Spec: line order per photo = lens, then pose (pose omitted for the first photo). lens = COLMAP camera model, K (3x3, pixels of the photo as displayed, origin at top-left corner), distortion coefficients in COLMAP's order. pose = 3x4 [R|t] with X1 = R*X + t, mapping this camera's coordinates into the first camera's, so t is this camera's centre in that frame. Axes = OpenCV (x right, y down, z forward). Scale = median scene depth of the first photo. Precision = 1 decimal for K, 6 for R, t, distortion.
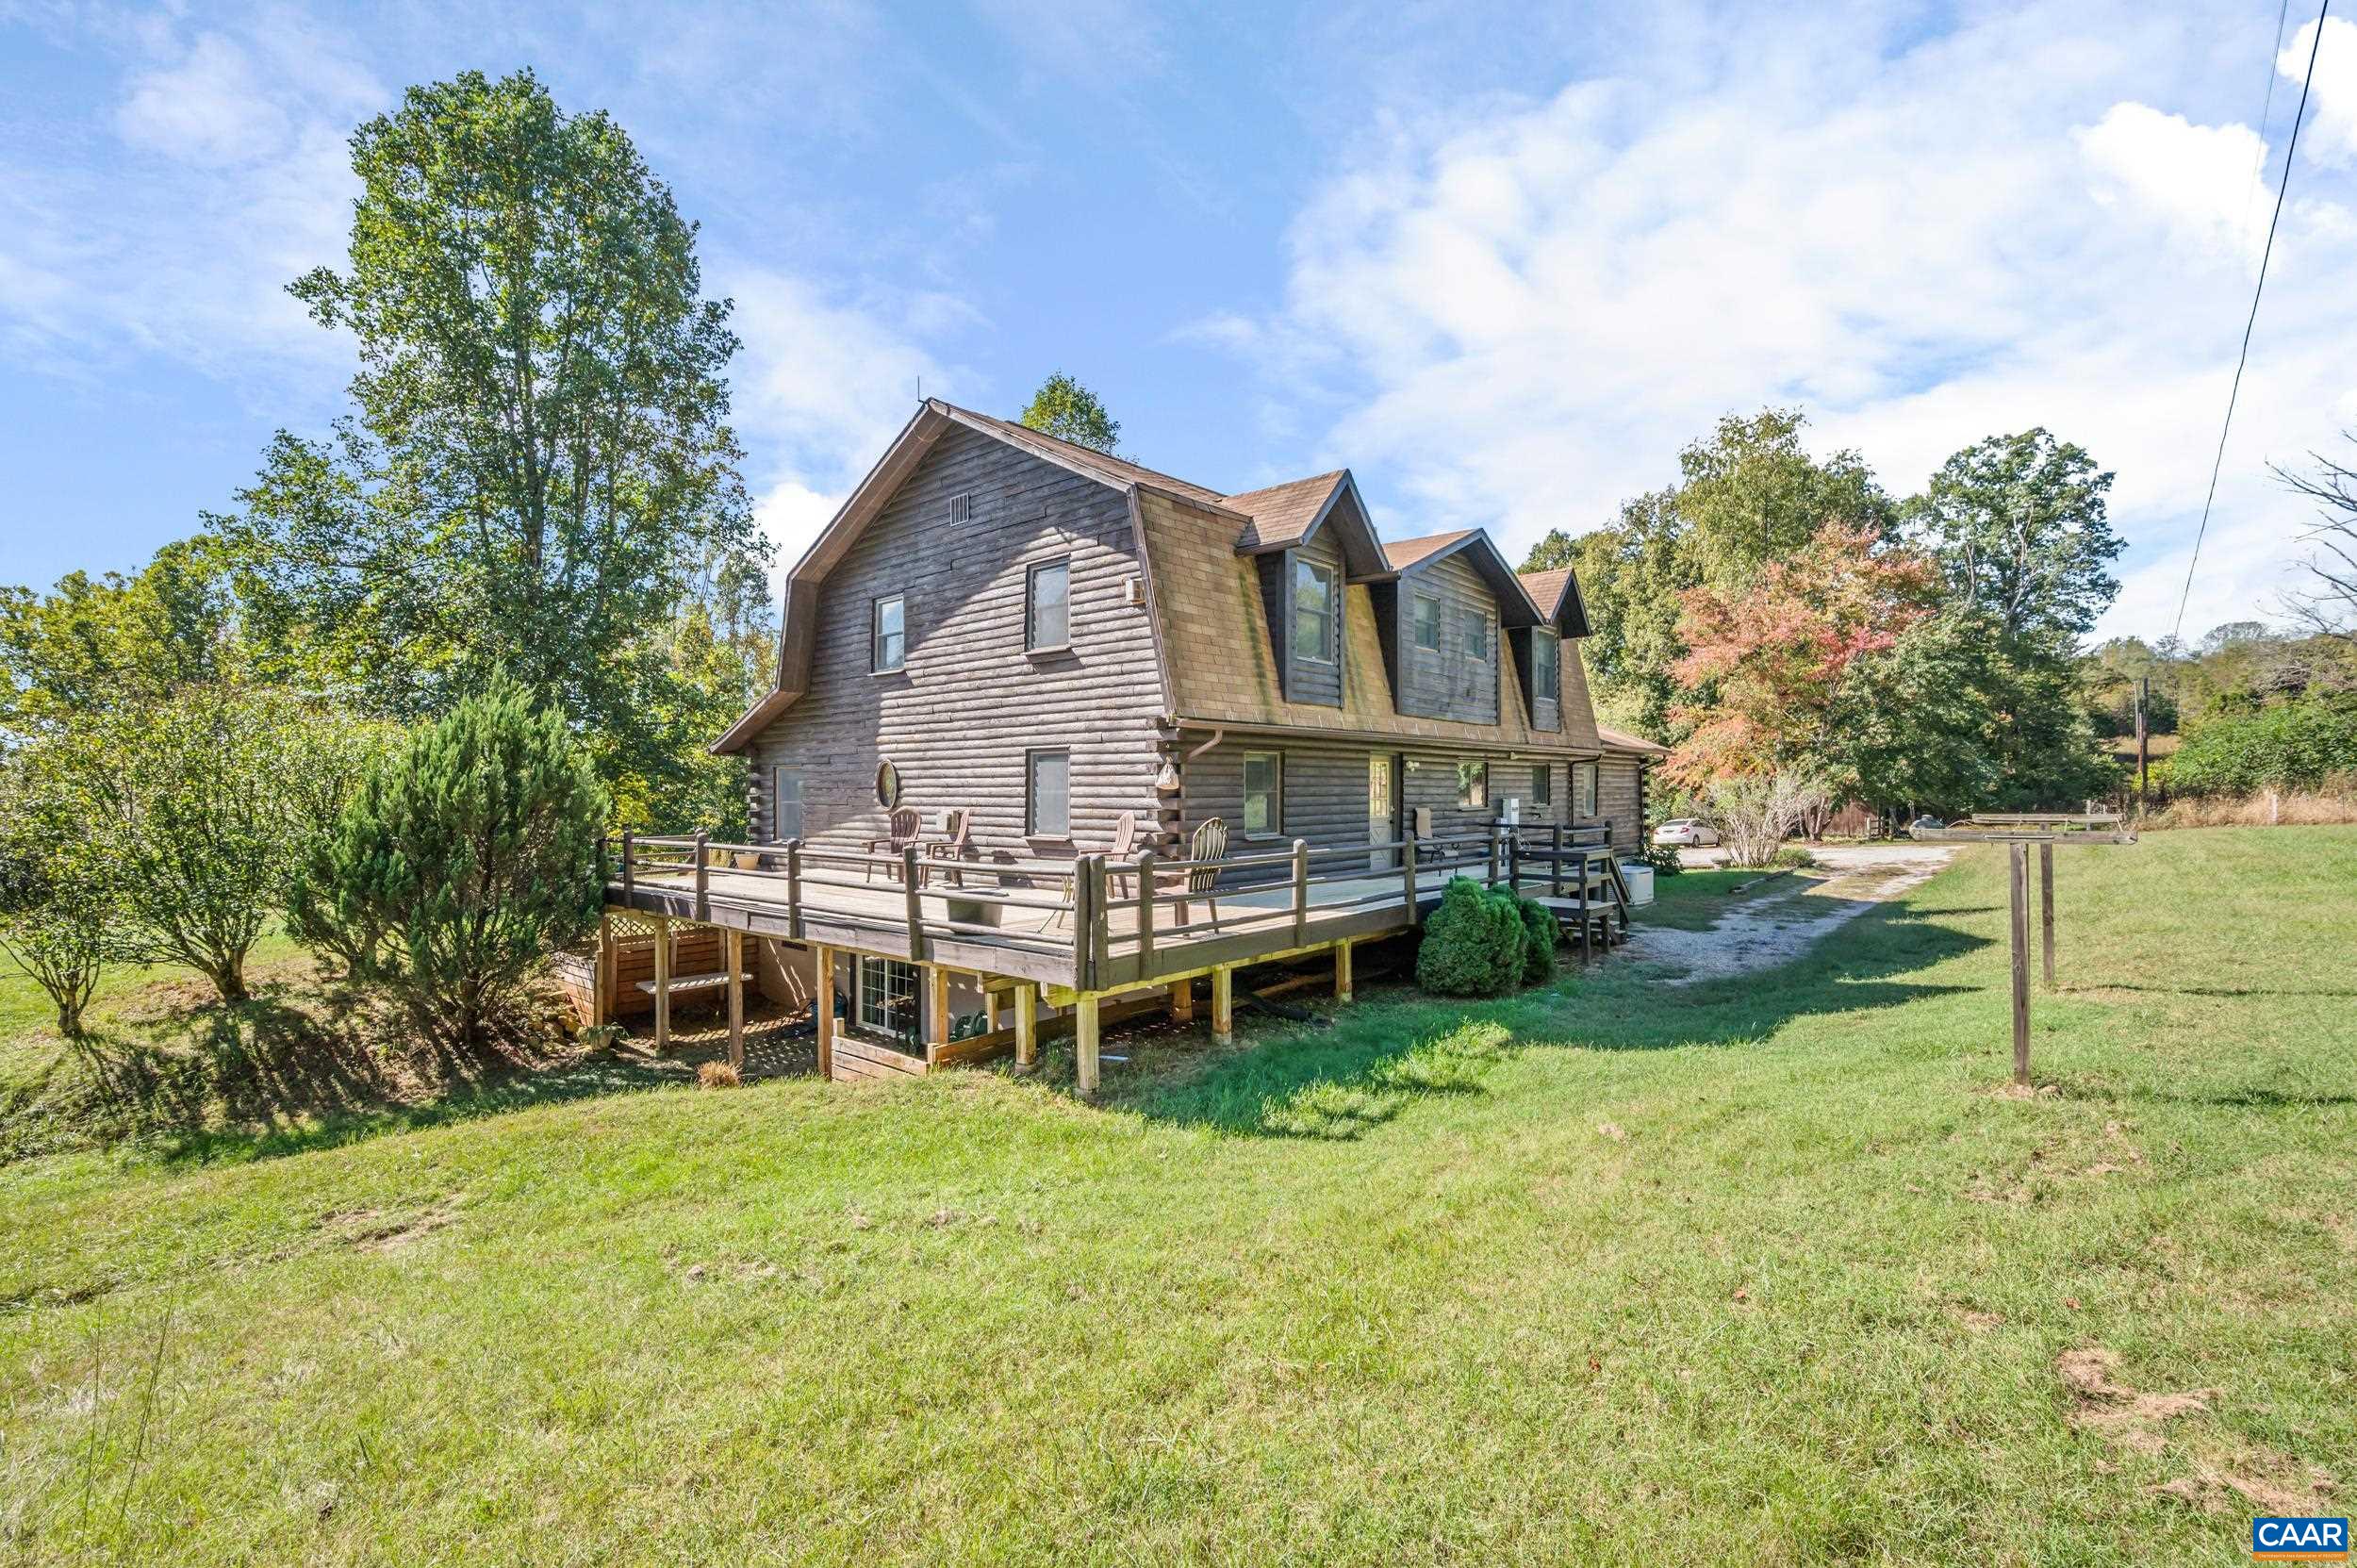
lens RADIAL K [[993.8, 0, 1178.5], [0, 993.8, 784.0], [0, 0, 1]] dist [0.001006, 0.000100]
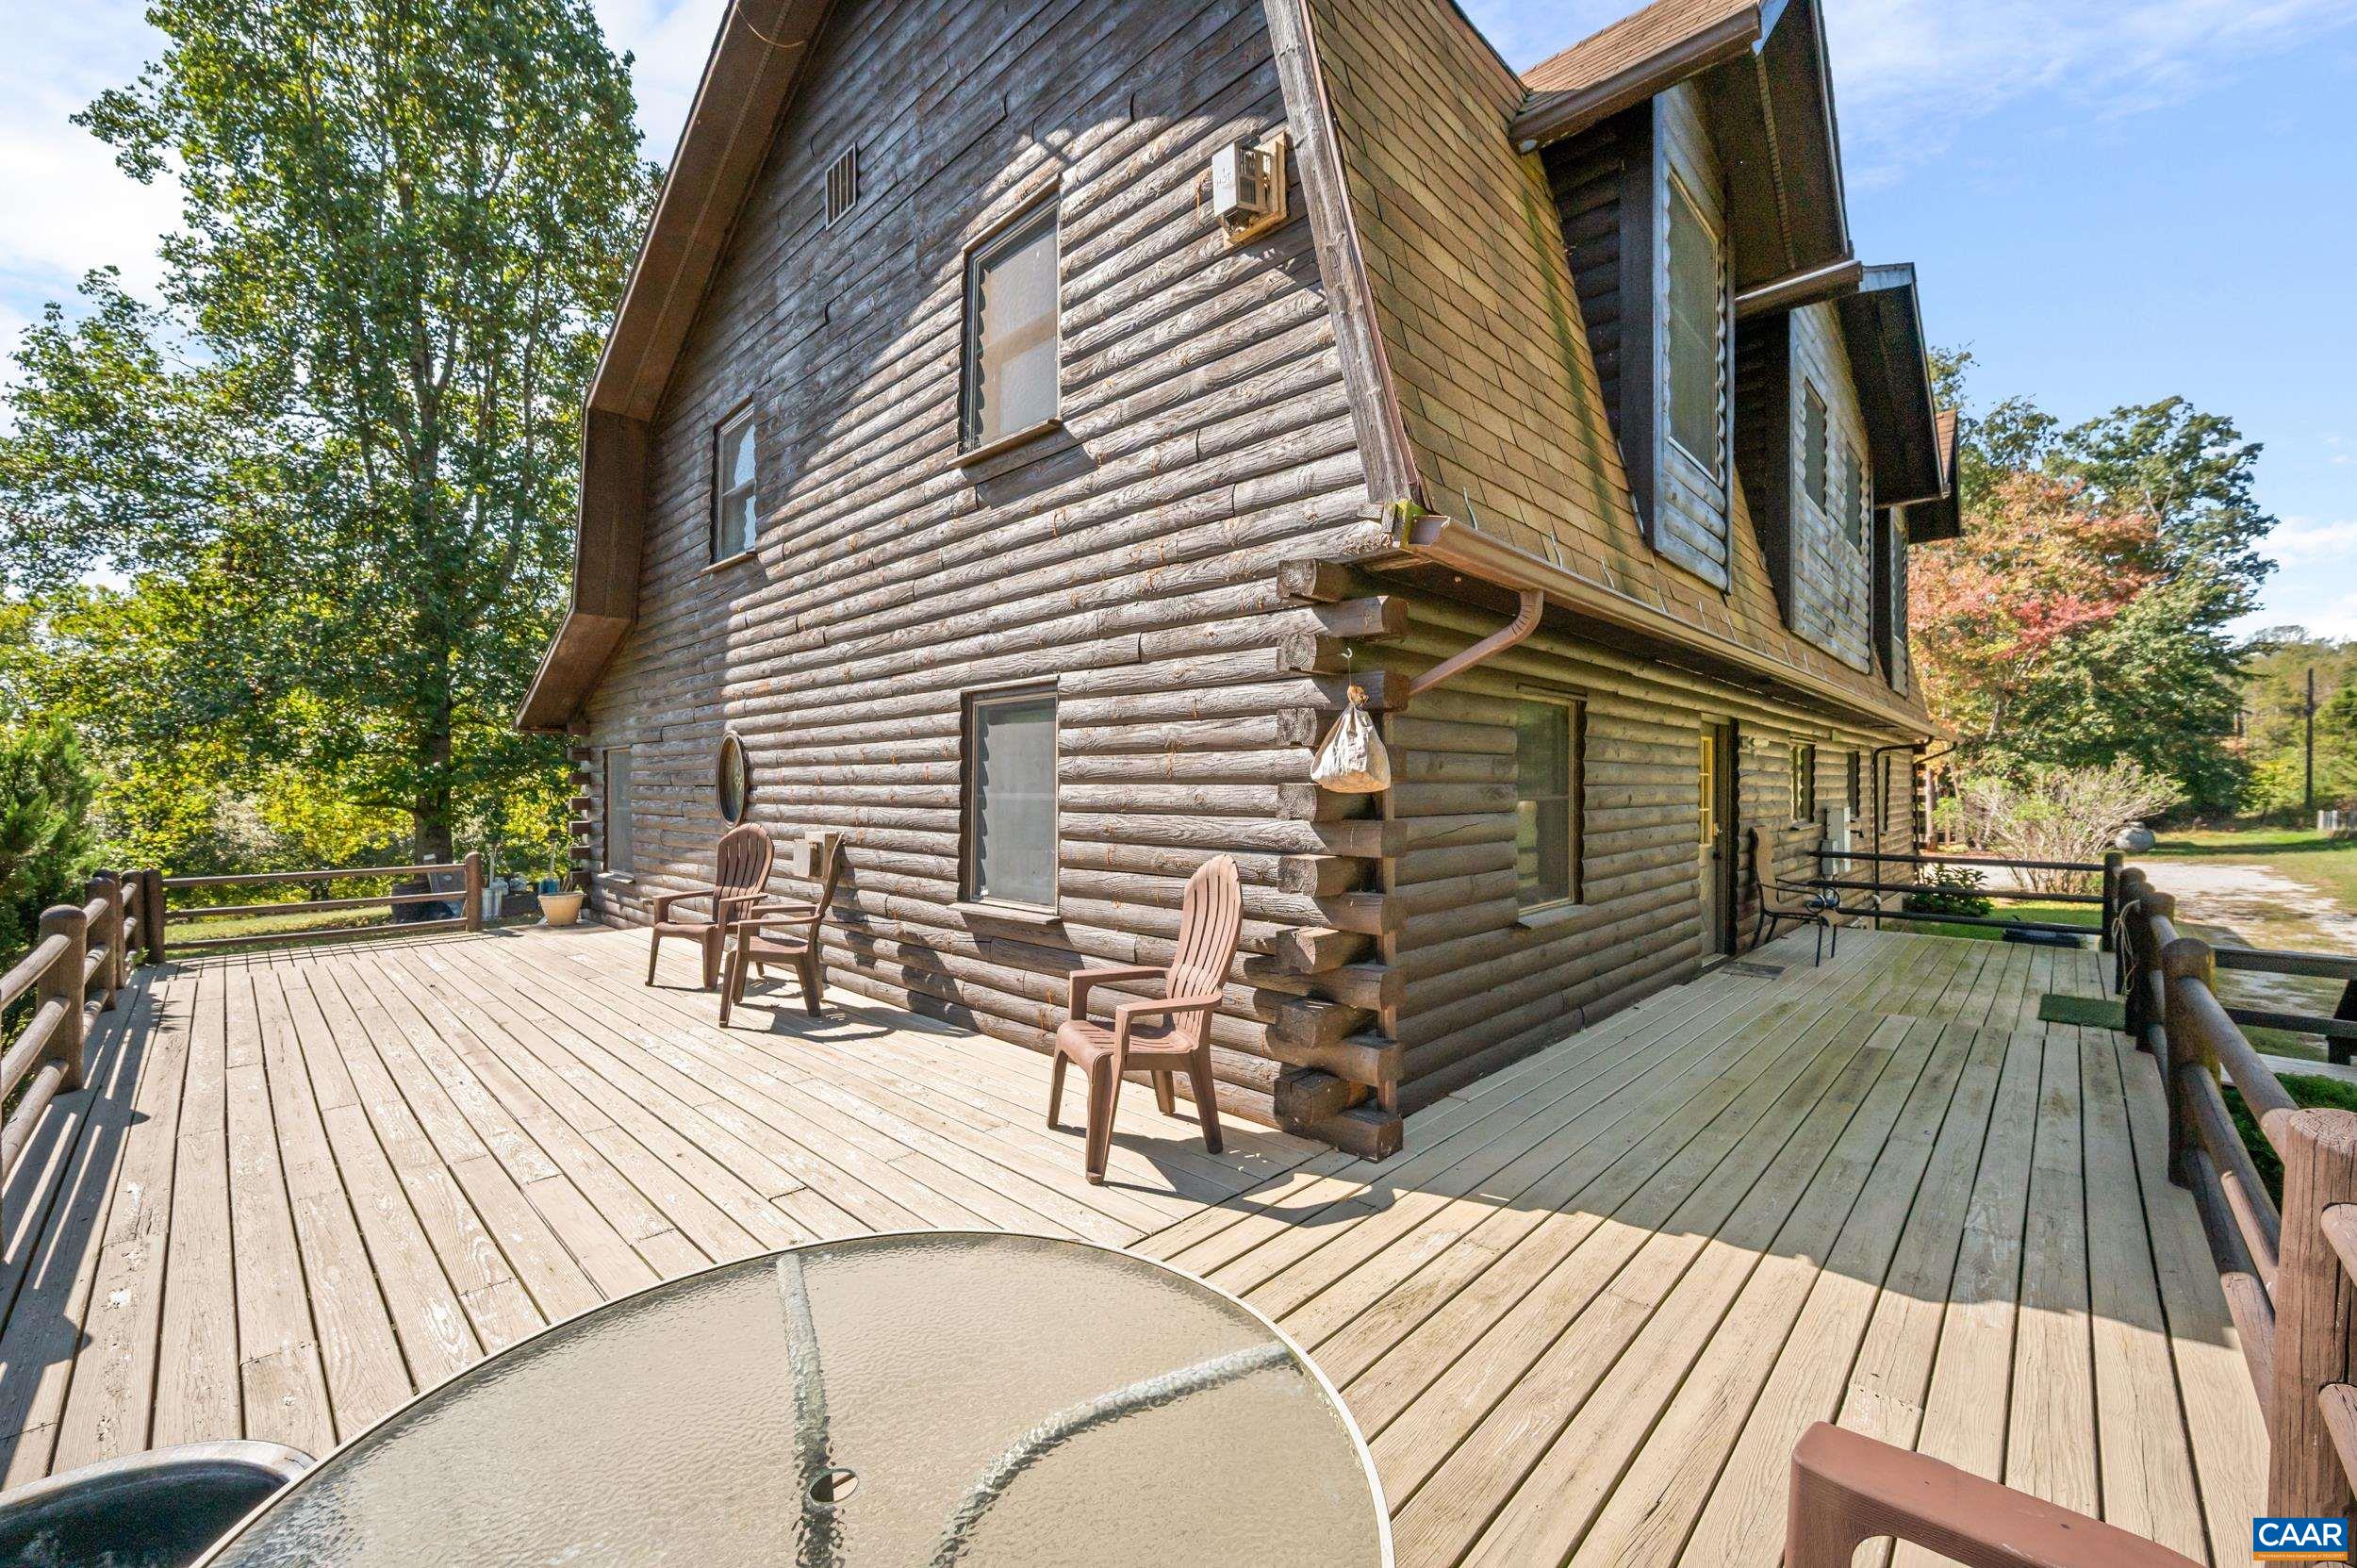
lens RADIAL K [[925.0, 0, 1180.3], [0, 925.0, 801.5], [0, 0, 1]] dist [0.000753, 0.000045]
pose [[0.998924, 0.004543, -0.046145, -0.043284], [-0.003596, 0.999782, 0.020577, 0.001983], [0.046228, -0.020389, 0.998723, 0.612851]]
